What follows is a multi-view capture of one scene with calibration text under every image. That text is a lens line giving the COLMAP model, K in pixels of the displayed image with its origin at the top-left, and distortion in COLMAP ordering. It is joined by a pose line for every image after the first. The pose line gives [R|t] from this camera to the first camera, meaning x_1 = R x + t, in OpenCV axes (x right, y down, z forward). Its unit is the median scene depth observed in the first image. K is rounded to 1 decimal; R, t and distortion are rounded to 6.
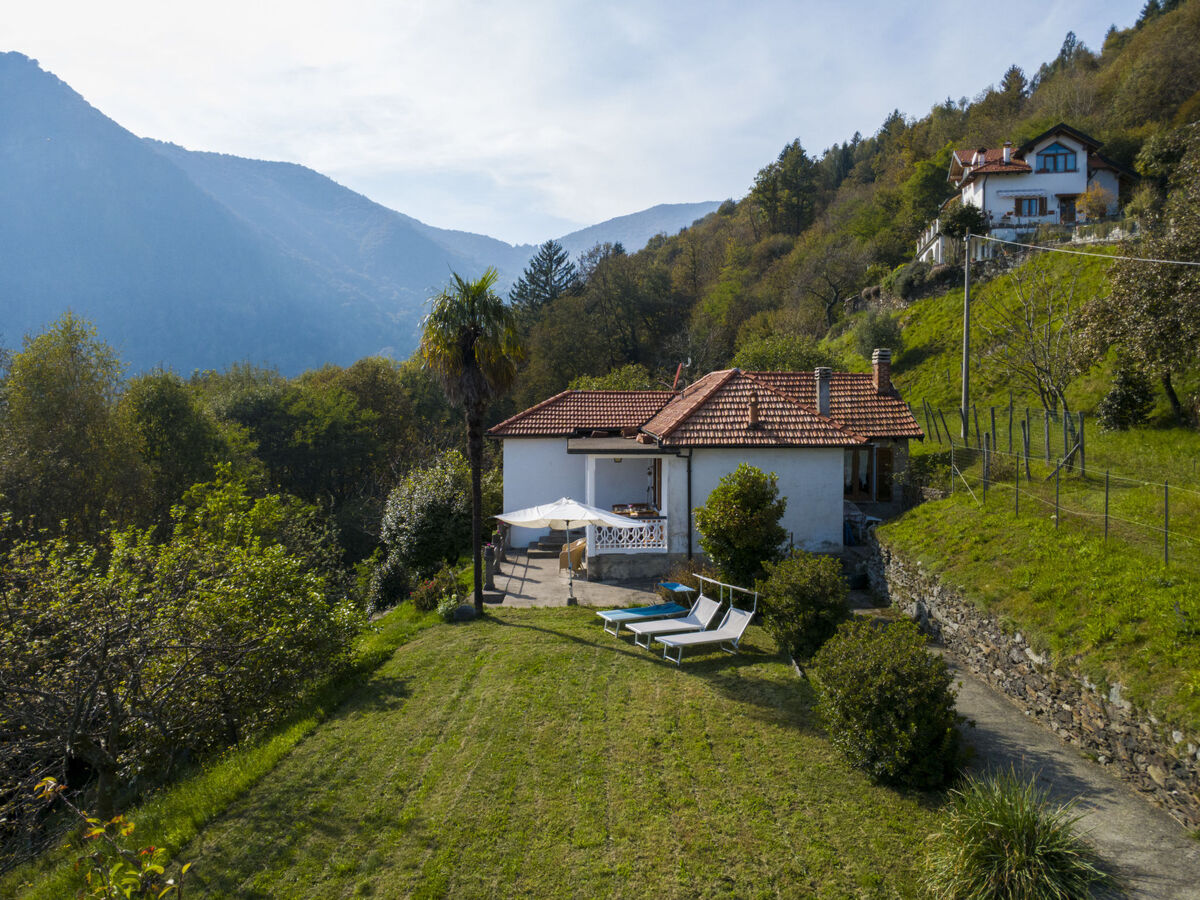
lens RADIAL K [[857.3, 0, 600.0], [0, 857.3, 450.0], [0, 0, 1]] dist [-0.006515, 0.002437]
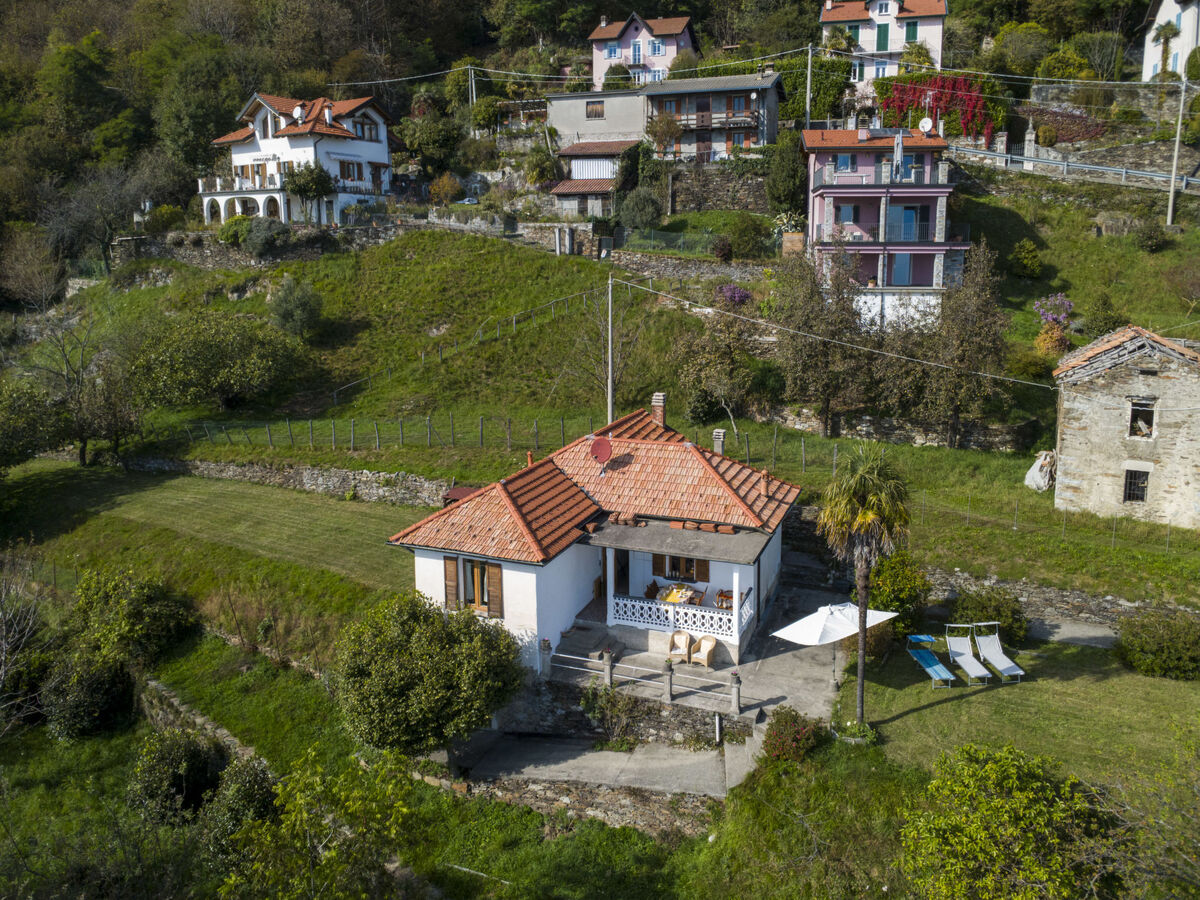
lens RADIAL K [[857.3, 0, 600.0], [0, 857.3, 450.0], [0, 0, 1]] dist [-0.006515, 0.002437]
pose [[0.405109, -0.213994, 0.888872, -0.960618], [0.063883, 0.976471, 0.205968, -0.345481], [-0.912034, -0.026656, 0.409248, 0.641501]]
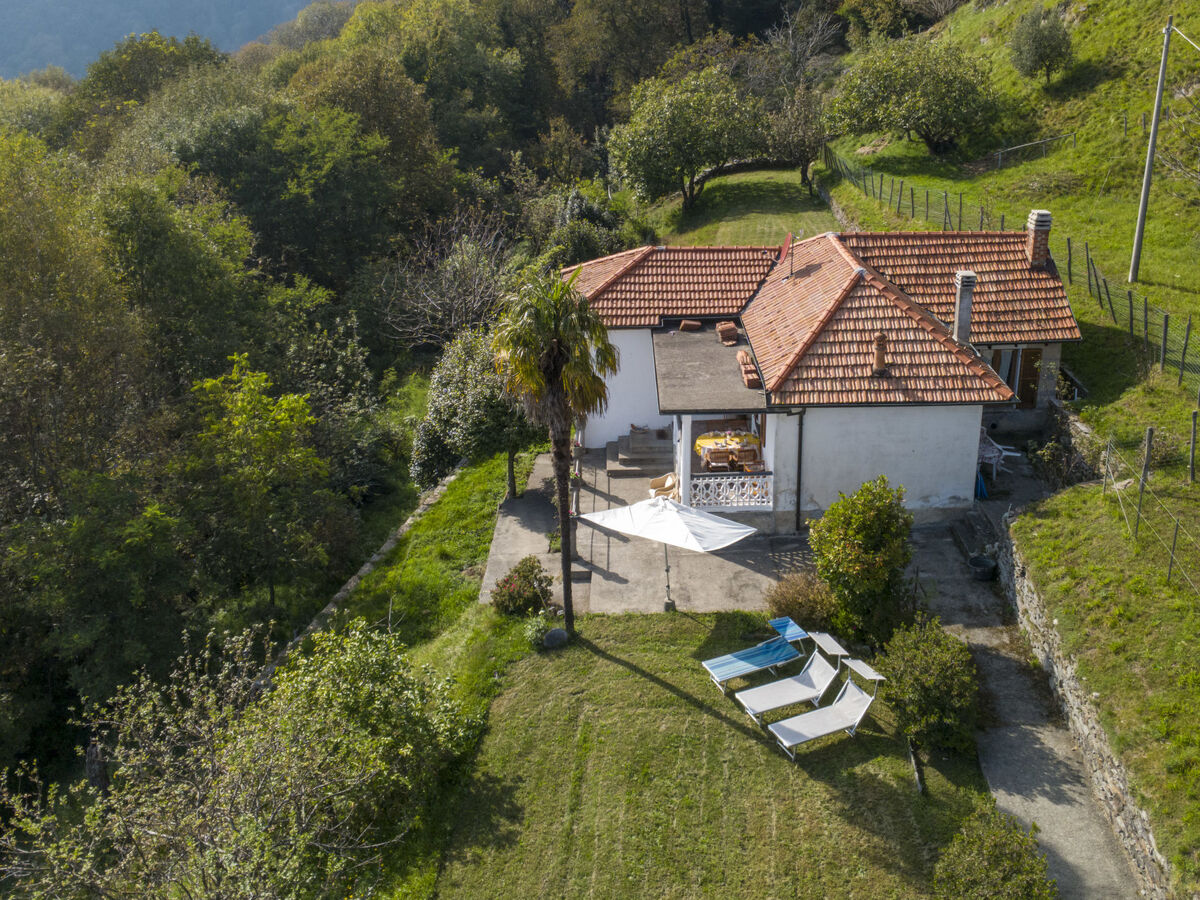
lens RADIAL K [[1095.3, 0, 655.9], [0, 1095.3, 377.1], [0, 0, 1]] dist [-0.019201, 0.015500]
pose [[0.999980, -0.005578, -0.003068, -0.033572], [0.006238, 0.954749, 0.297347, -0.314605], [0.001270, -0.297360, 0.954765, -0.027503]]
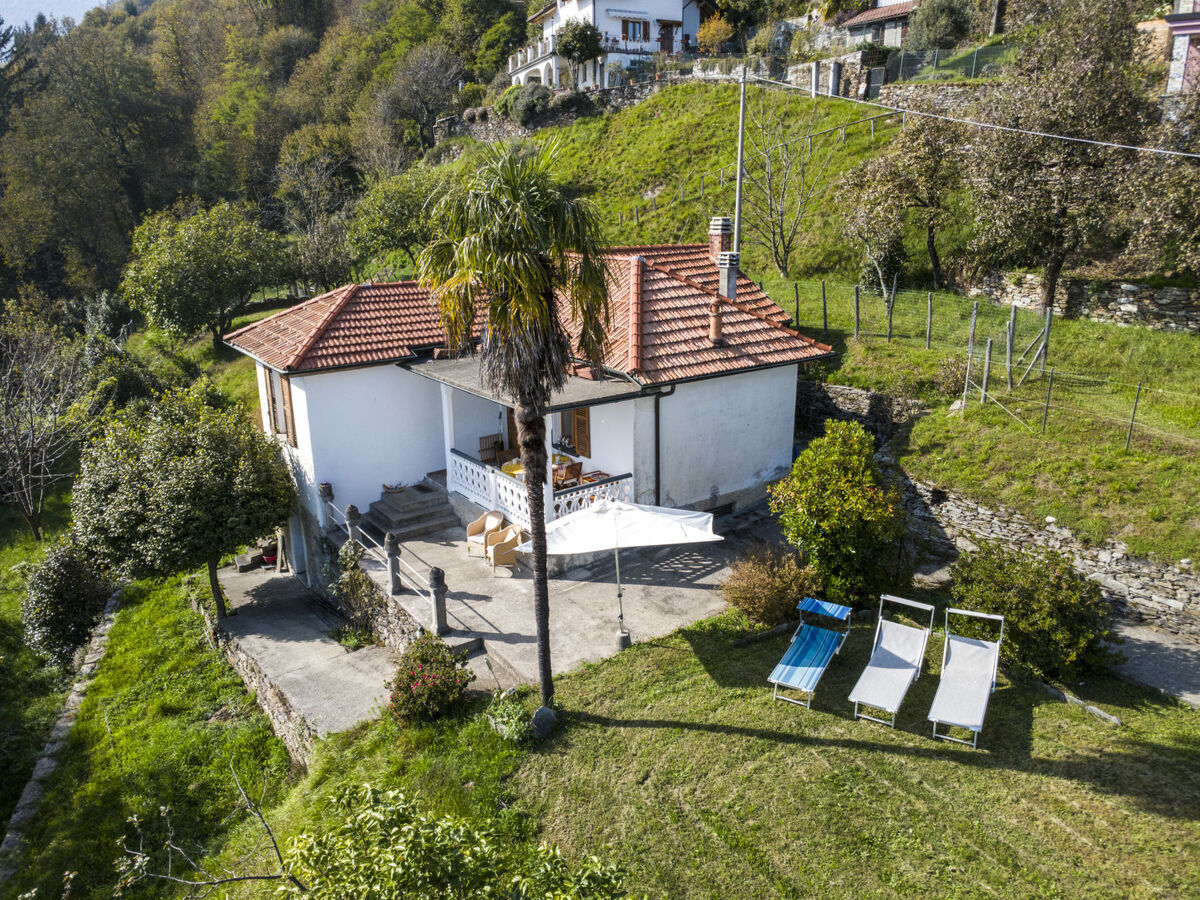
lens RADIAL K [[823.3, 0, 582.5], [0, 823.3, 468.3], [0, 0, 1]] dist [-0.001967, 0.002463]
pose [[0.838373, -0.180074, 0.514494, -0.305116], [0.049622, 0.965151, 0.256944, -0.106687], [-0.542833, -0.189885, 0.818093, 0.388954]]
